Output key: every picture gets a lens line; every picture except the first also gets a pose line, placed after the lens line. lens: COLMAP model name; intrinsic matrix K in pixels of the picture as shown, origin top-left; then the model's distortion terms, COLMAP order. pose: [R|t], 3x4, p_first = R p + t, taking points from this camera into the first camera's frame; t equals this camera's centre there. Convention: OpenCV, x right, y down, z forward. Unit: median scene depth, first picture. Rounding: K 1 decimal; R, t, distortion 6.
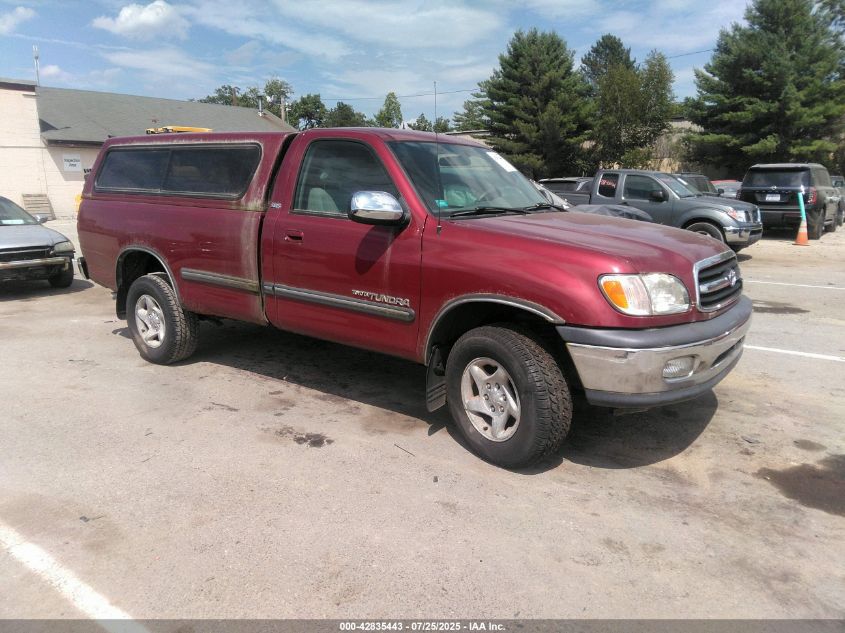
lens RADIAL K [[637.5, 0, 422.5], [0, 637.5, 316.5], [0, 0, 1]] dist [-0.038853, -0.003974]
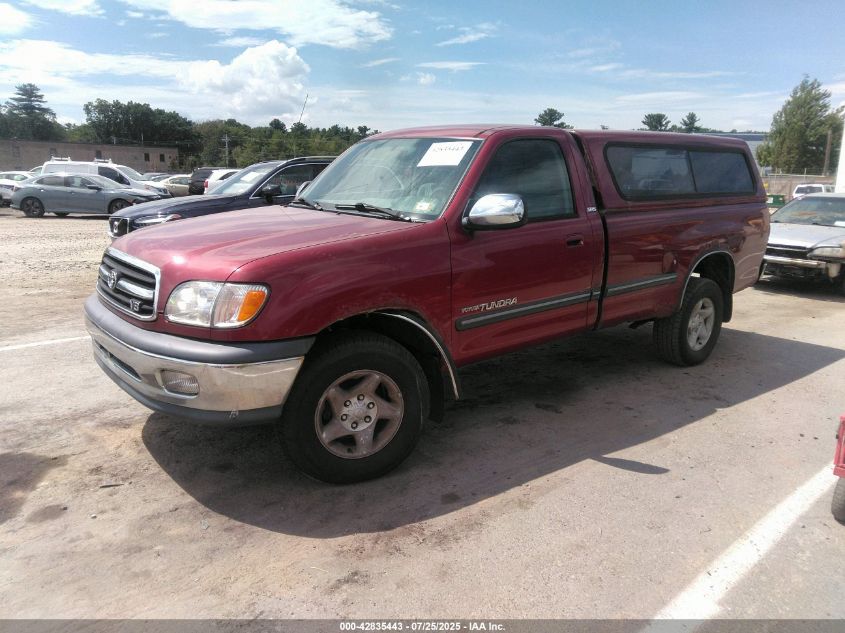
lens RADIAL K [[637.5, 0, 422.5], [0, 637.5, 316.5], [0, 0, 1]] dist [-0.038853, -0.003974]
pose [[-0.238590, 0.215624, -0.946880, 1.218103], [-0.223437, 0.936691, 0.269604, -0.344941], [0.945066, 0.275893, -0.175307, 1.545362]]
